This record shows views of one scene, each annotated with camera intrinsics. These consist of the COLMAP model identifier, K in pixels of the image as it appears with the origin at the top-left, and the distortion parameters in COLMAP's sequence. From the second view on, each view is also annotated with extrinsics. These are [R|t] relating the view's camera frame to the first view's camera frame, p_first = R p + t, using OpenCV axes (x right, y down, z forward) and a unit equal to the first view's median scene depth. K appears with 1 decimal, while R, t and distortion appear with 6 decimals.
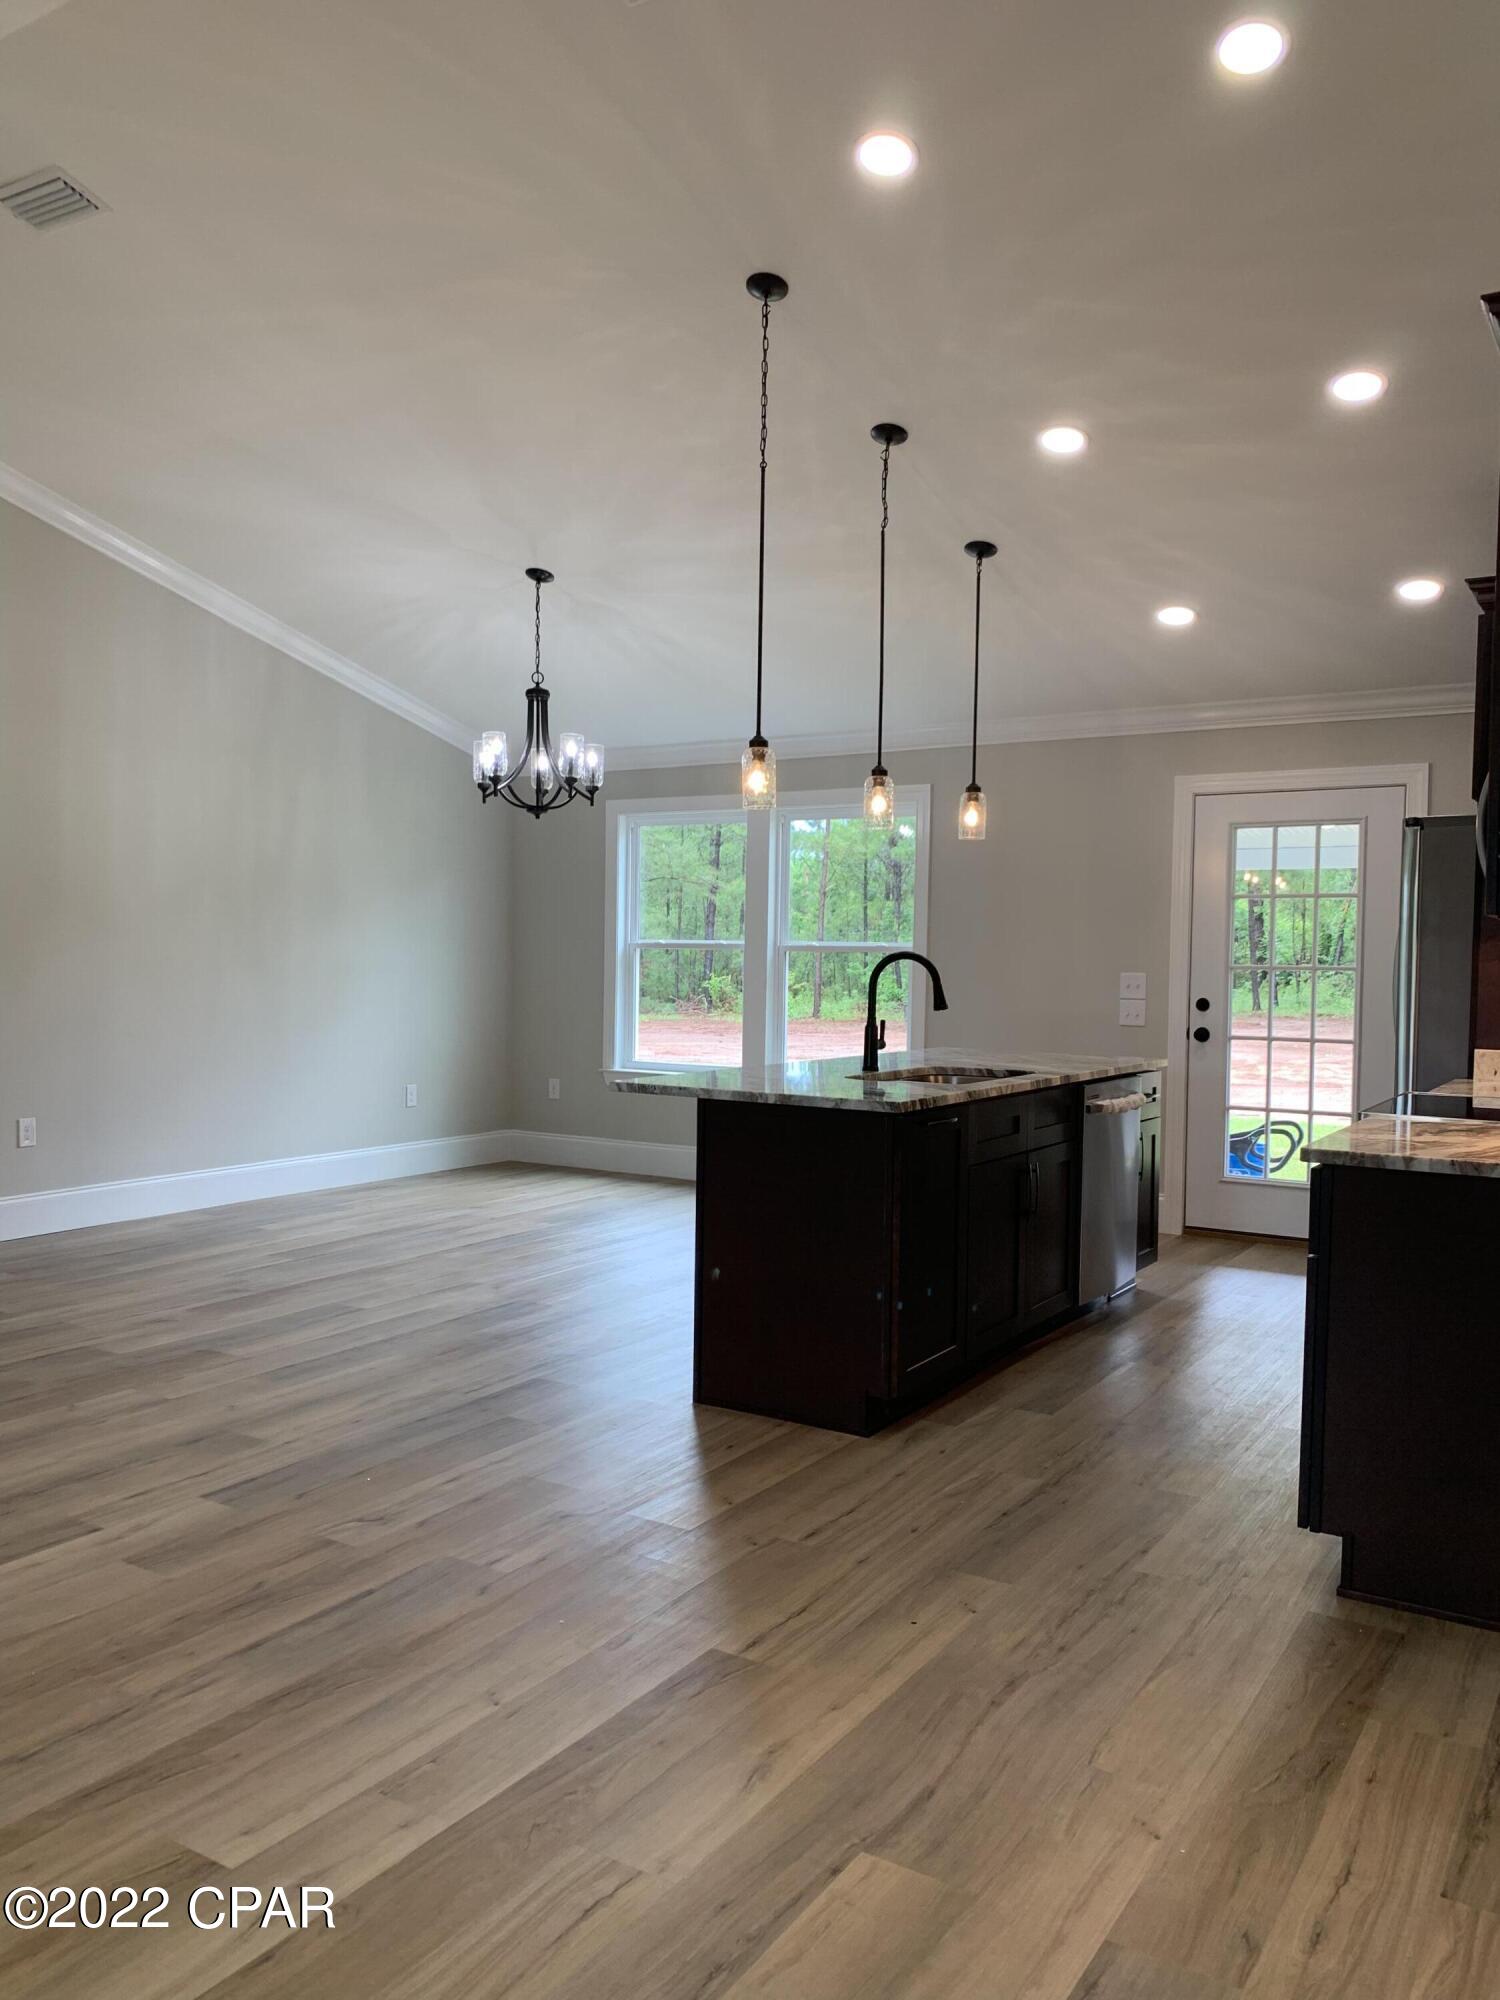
lens RADIAL K [[1527.9, 0, 740.1], [0, 1527.9, 1002.1], [0, 0, 1]] dist [-0.003663, -0.008046]
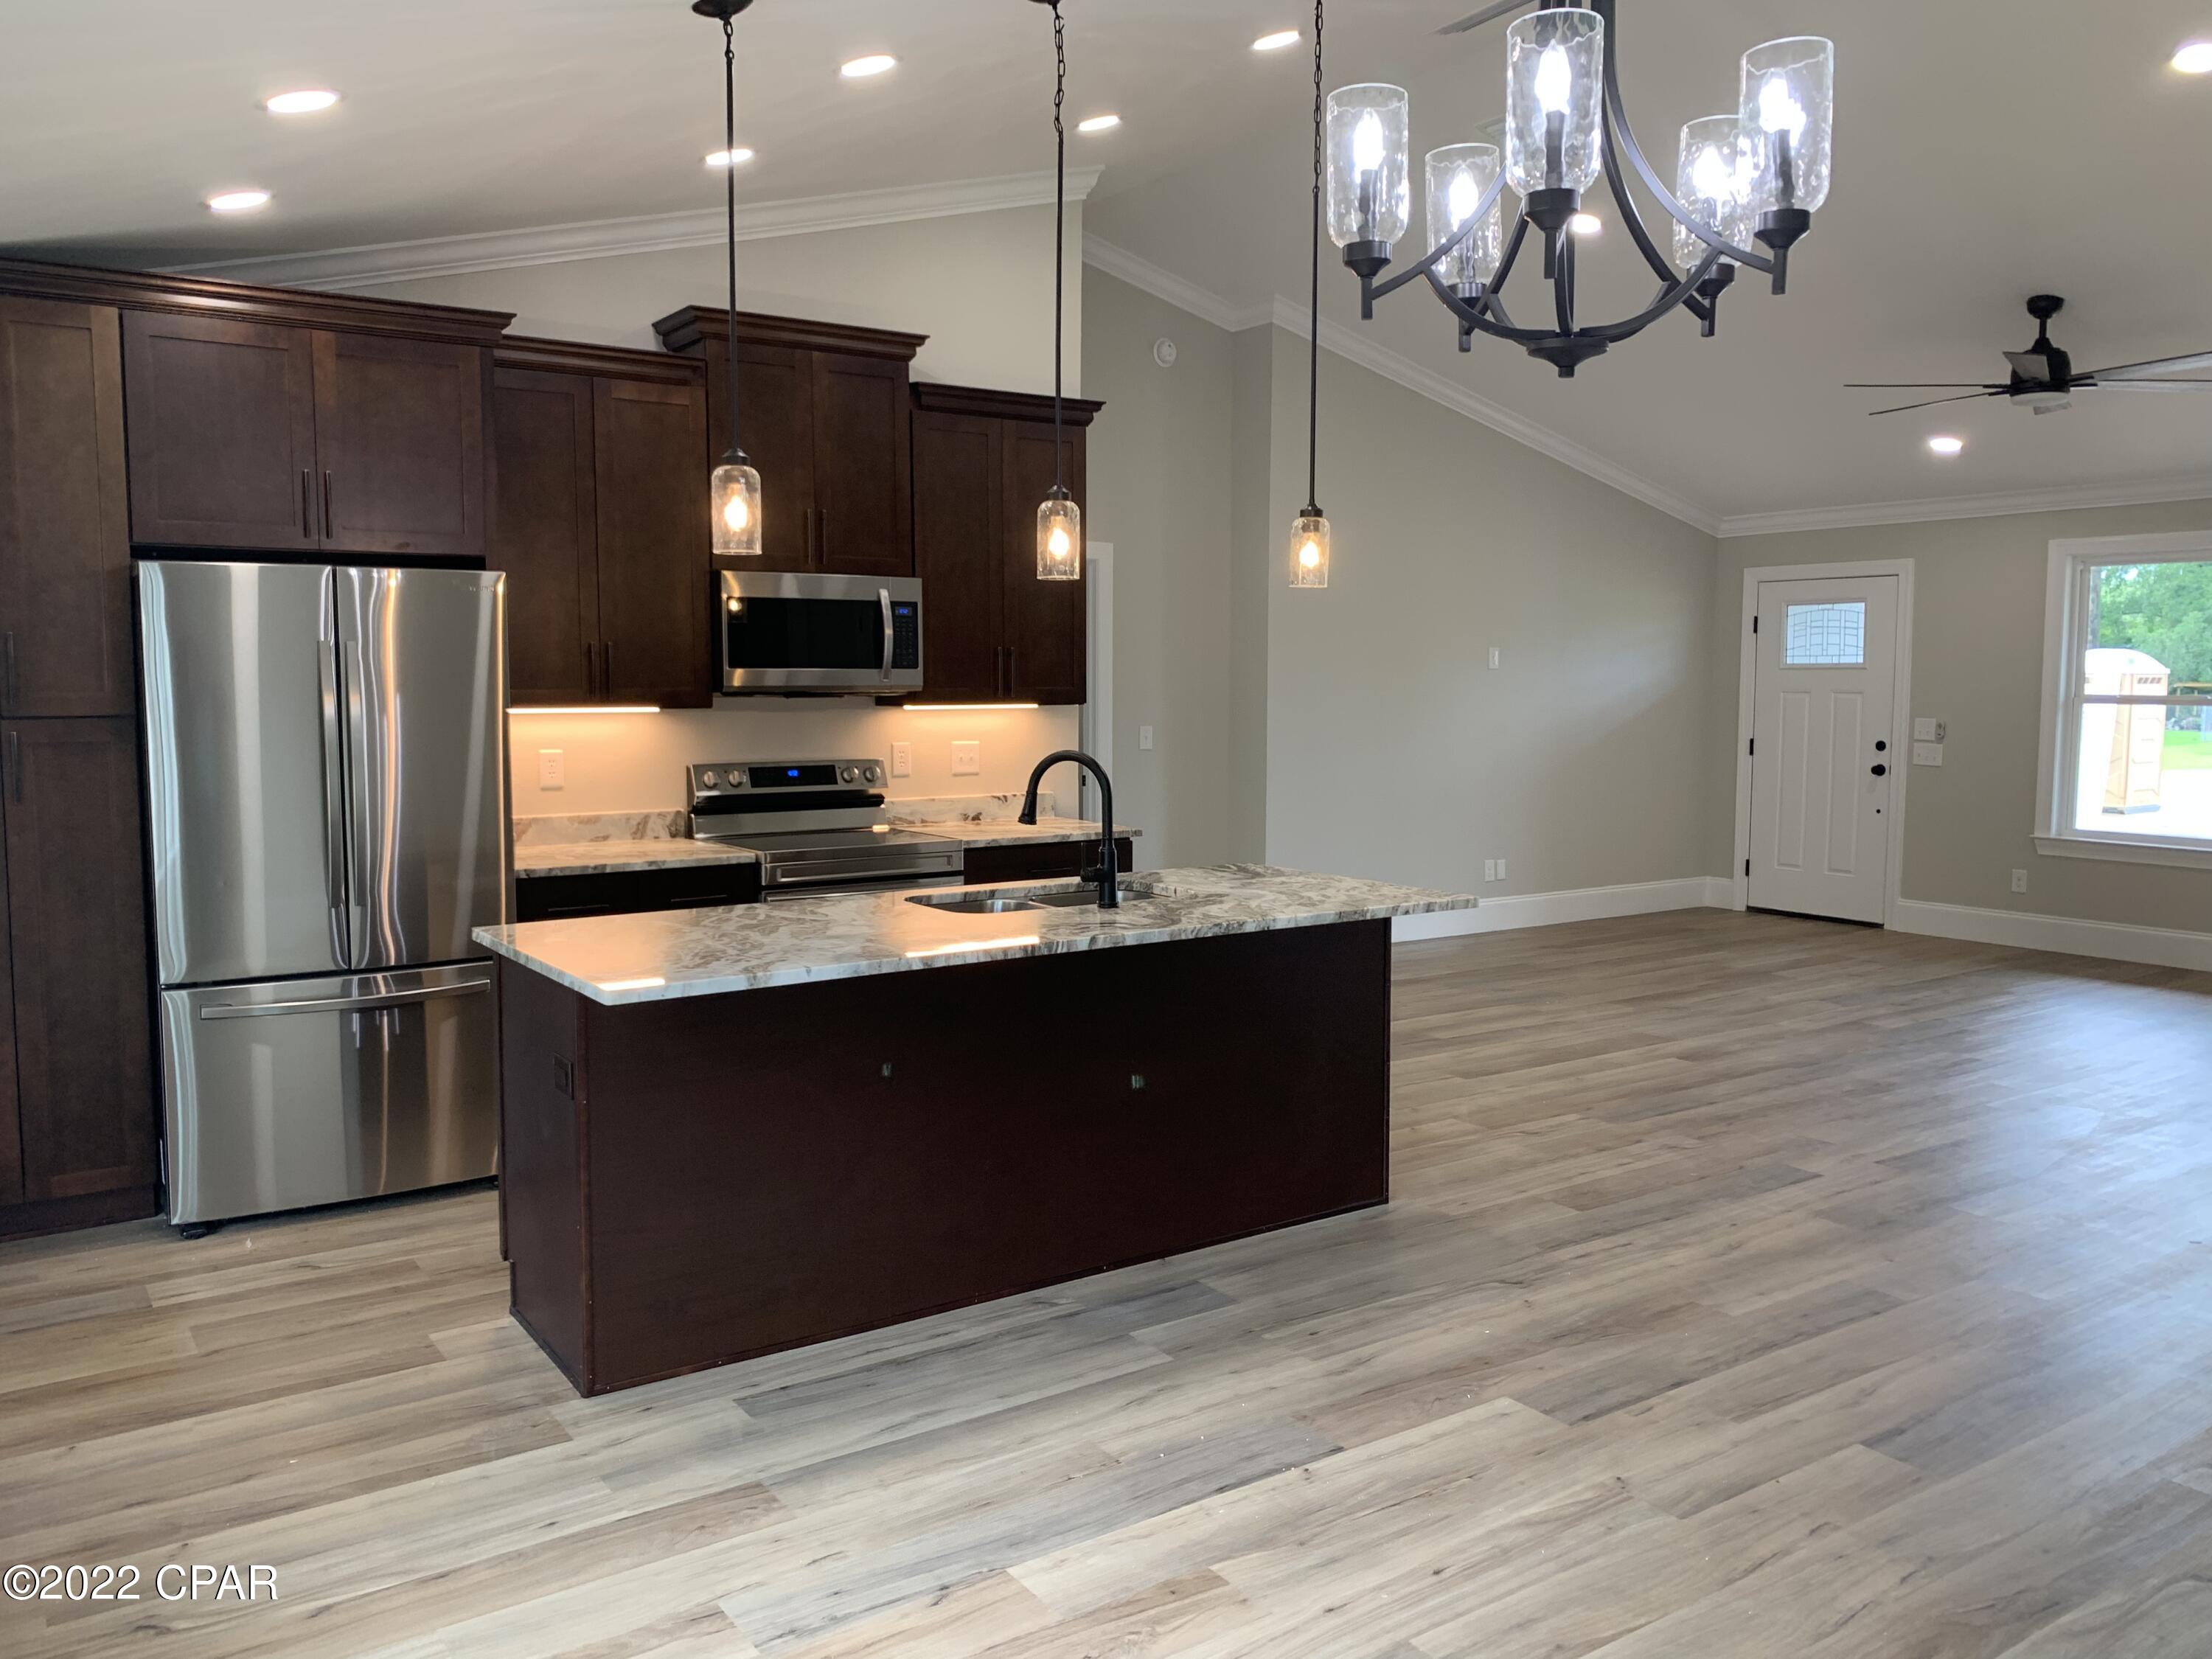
lens RADIAL K [[1689.8, 0, 1107.0], [0, 1689.8, 825.5], [0, 0, 1]] dist [-0.003663, -0.008046]
pose [[-0.918993, -0.053305, 0.390653, -0.254715], [-0.003451, 0.991868, 0.127224, -0.110578], [-0.394258, 0.115570, -0.911704, 1.877902]]
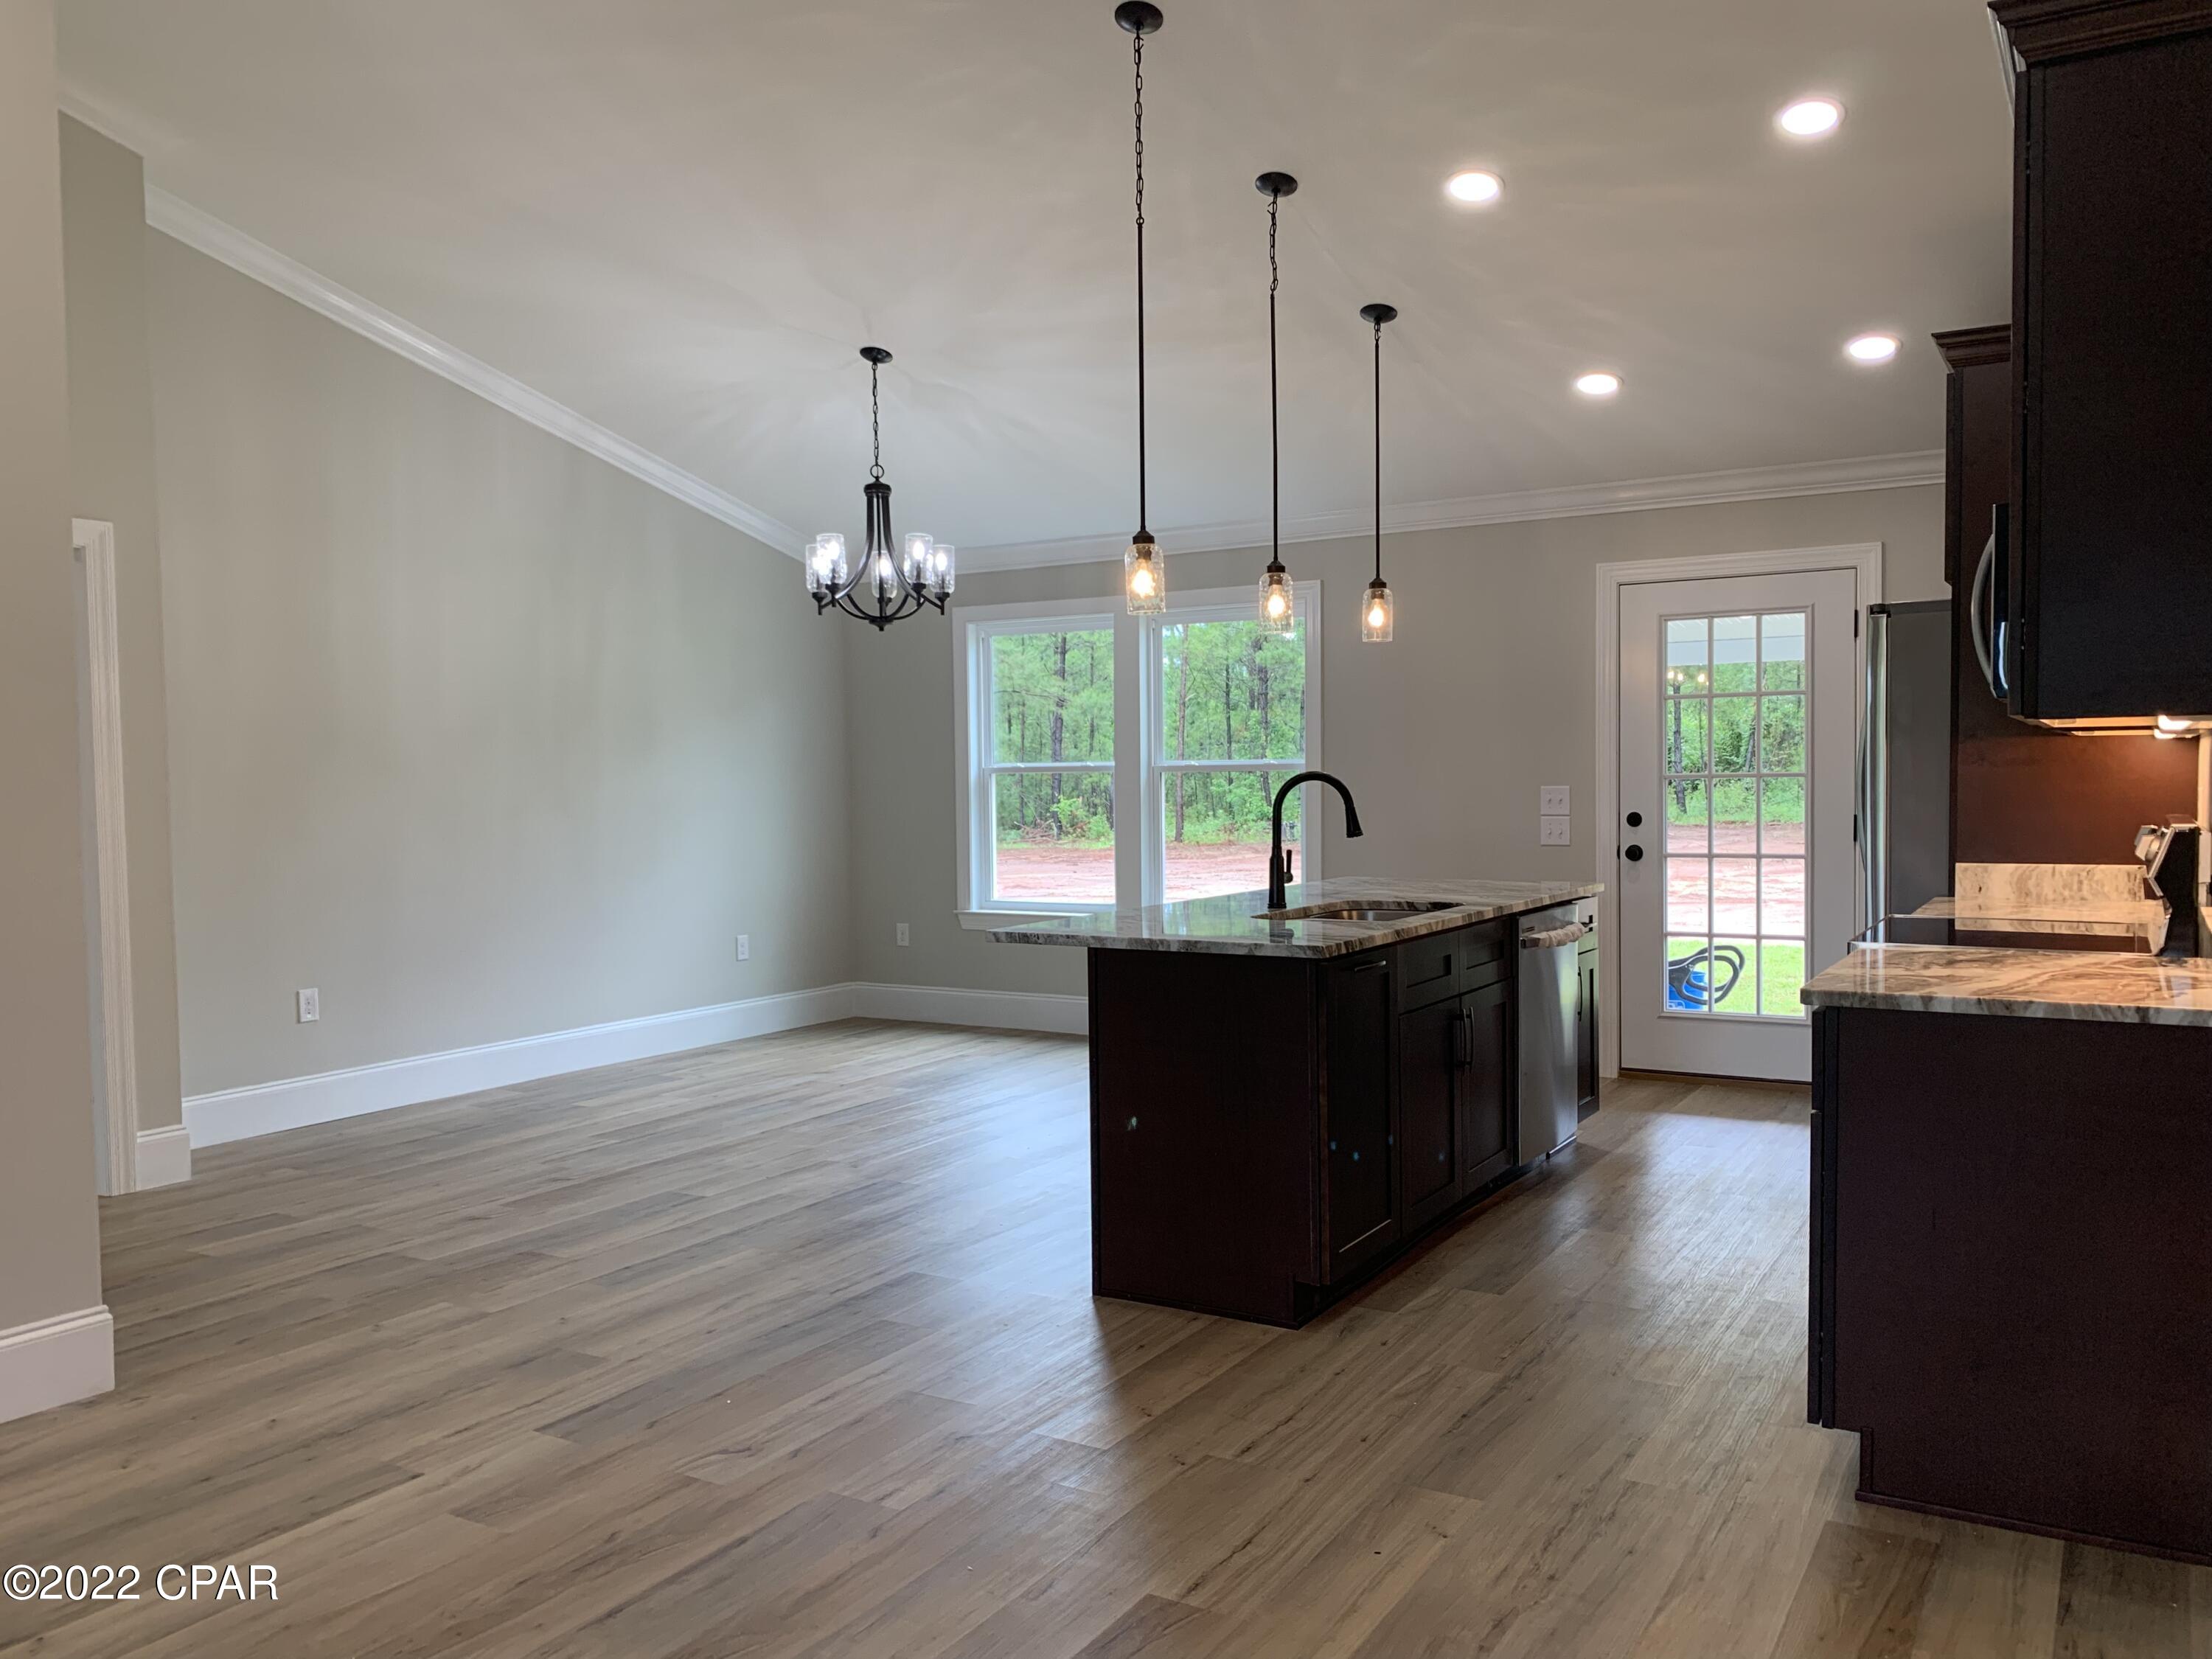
lens RADIAL K [[1689.8, 0, 1123.4], [0, 1689.8, 827.9], [0, 0, 1]] dist [-0.003663, -0.008046]
pose [[0.999331, -0.029398, 0.021773, -0.024651], [0.029358, 0.999567, 0.002180, -0.006343], [-0.021828, -0.001539, 0.999761, 0.030749]]
